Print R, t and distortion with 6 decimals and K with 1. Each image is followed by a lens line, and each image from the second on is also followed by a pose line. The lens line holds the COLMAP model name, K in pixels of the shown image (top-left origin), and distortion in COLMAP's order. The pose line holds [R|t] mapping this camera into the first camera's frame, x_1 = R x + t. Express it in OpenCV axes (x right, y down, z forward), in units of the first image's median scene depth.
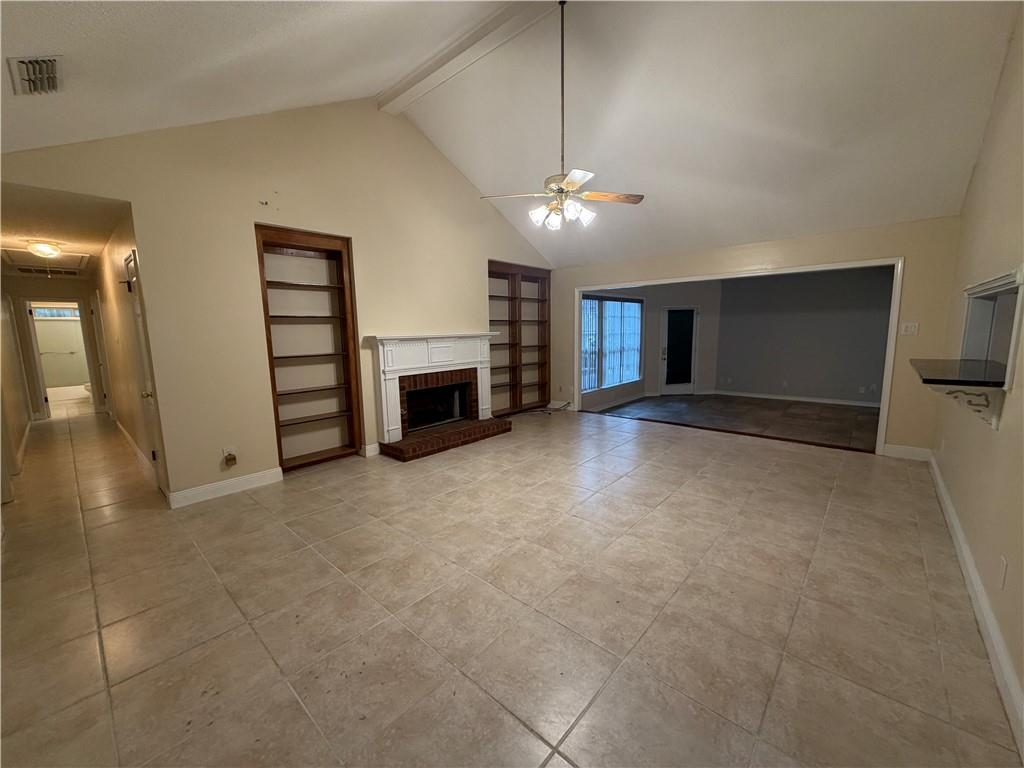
lens RADIAL K [[407.6, 0, 508.6], [0, 407.6, 384.0], [0, 0, 1]] dist [-0.000658, 0.000151]
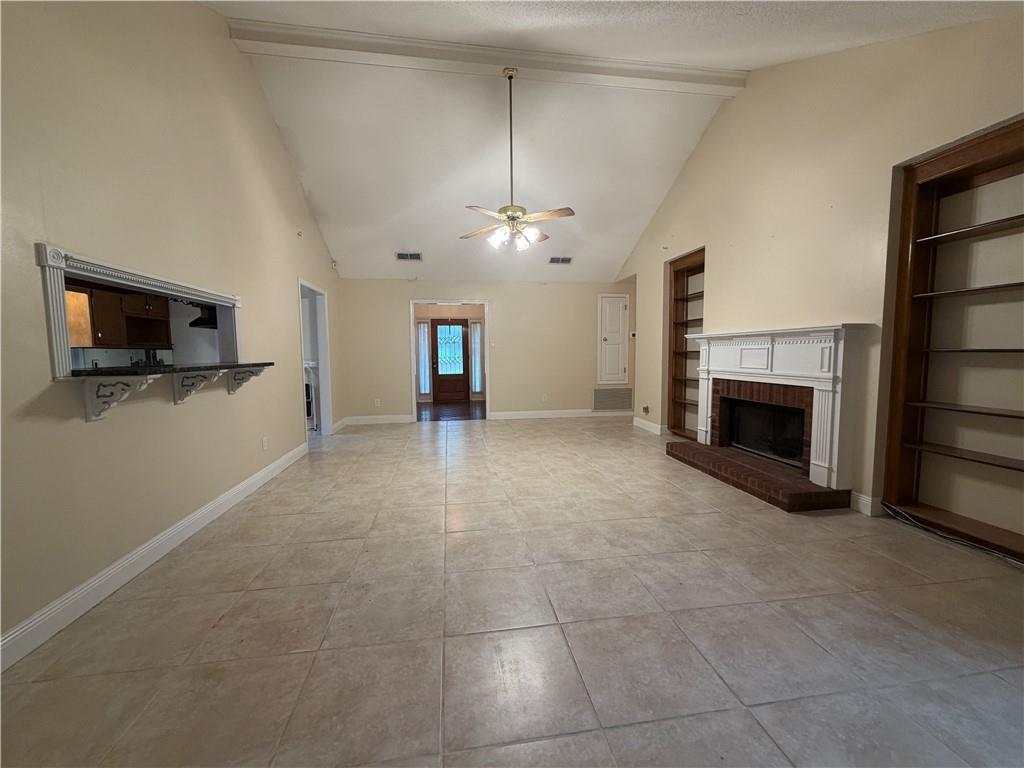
lens RADIAL K [[407.6, 0, 508.6], [0, 407.6, 384.0], [0, 0, 1]] dist [-0.000658, 0.000151]
pose [[-0.631963, 0.083950, -0.770438, 0.746974], [-0.085934, 0.980395, 0.177316, -0.129610], [0.770219, 0.178264, -0.612360, 1.203597]]
